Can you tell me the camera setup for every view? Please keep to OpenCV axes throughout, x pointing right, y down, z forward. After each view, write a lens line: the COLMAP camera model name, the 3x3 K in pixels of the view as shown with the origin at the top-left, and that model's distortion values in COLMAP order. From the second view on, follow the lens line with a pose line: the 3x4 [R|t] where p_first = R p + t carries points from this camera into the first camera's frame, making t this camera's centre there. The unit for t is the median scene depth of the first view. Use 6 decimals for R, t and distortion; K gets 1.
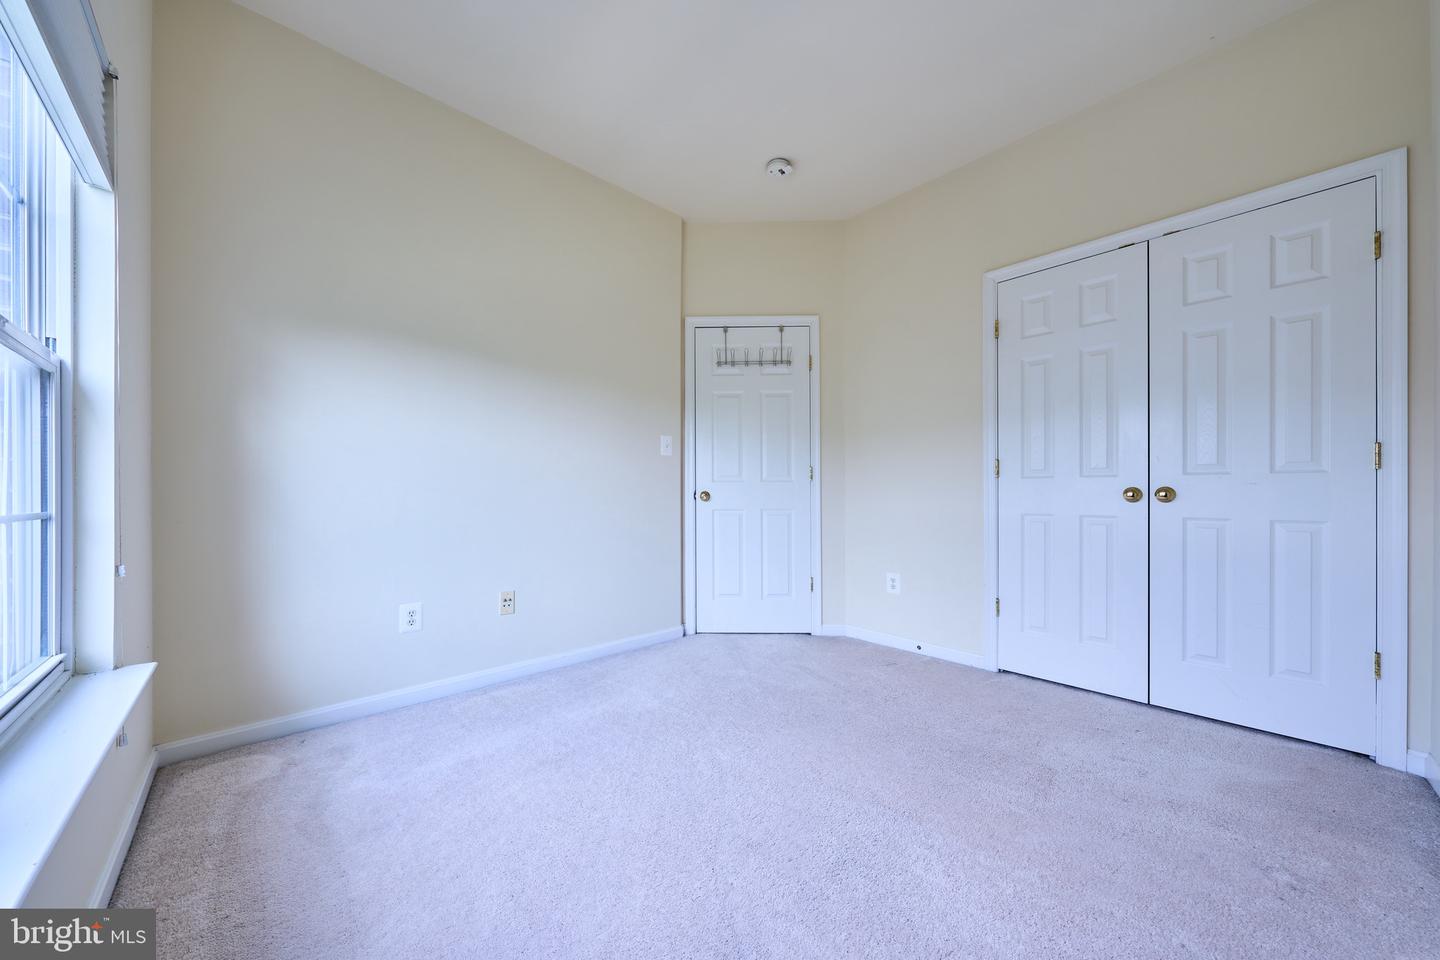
lens RADIAL K [[502.3, 0, 719.1], [0, 502.3, 494.0], [0, 0, 1]] dist [-0.006364, 0.000175]
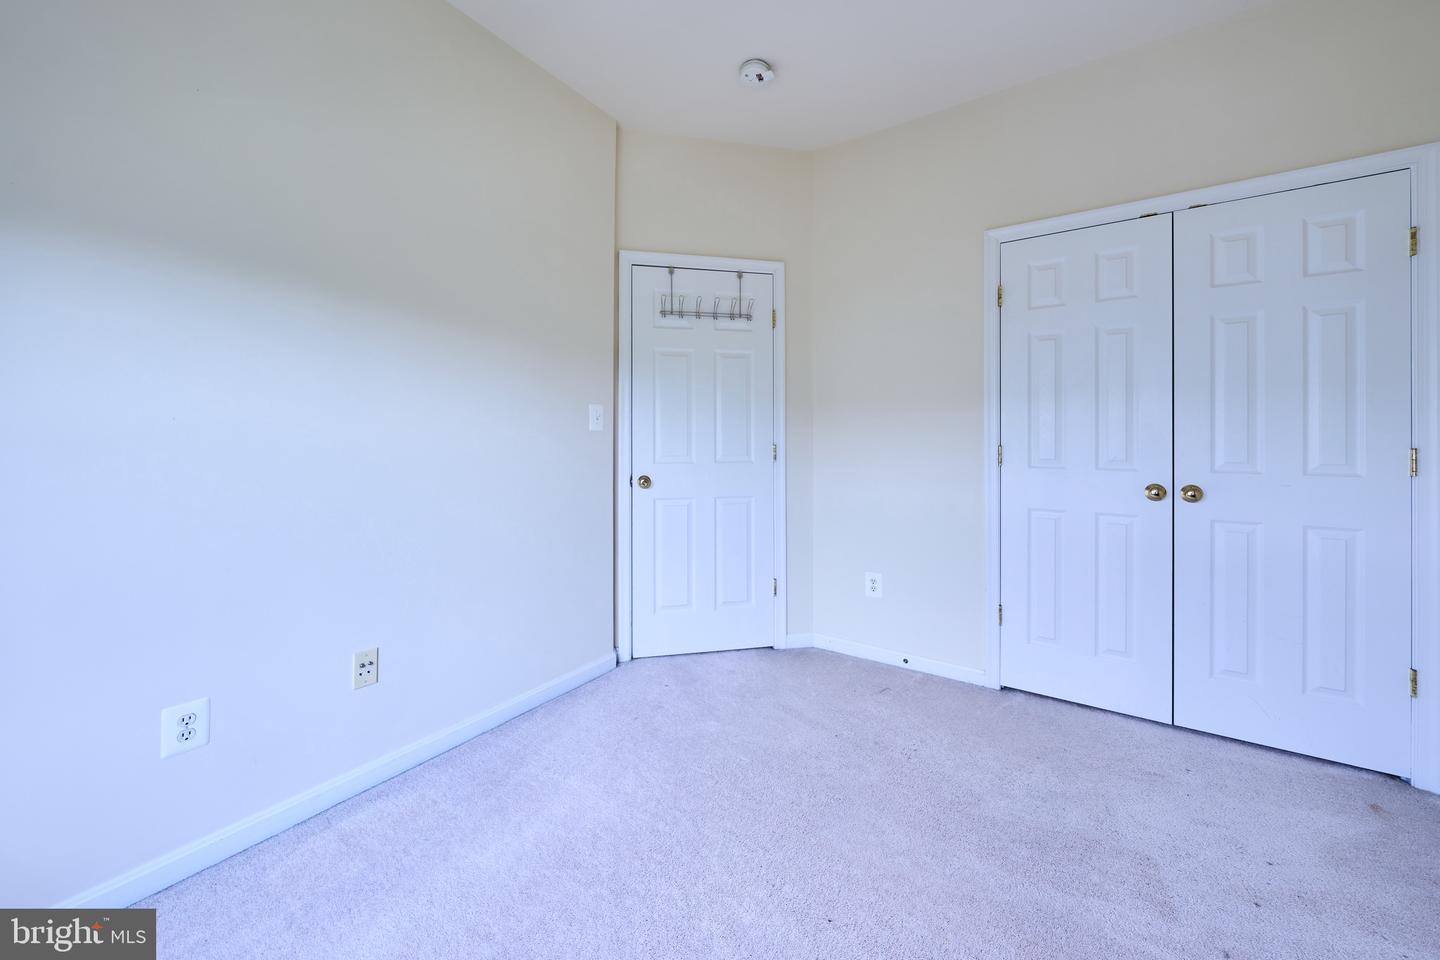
lens RADIAL K [[529.1, 0, 722.6], [0, 529.1, 437.6], [0, 0, 1]] dist [-0.003002, -0.000101]
pose [[0.972085, 0.003276, 0.234605, -0.112581], [-0.002352, 0.999988, -0.004220, -0.066985], [-0.234616, 0.003550, 0.972082, 0.189714]]
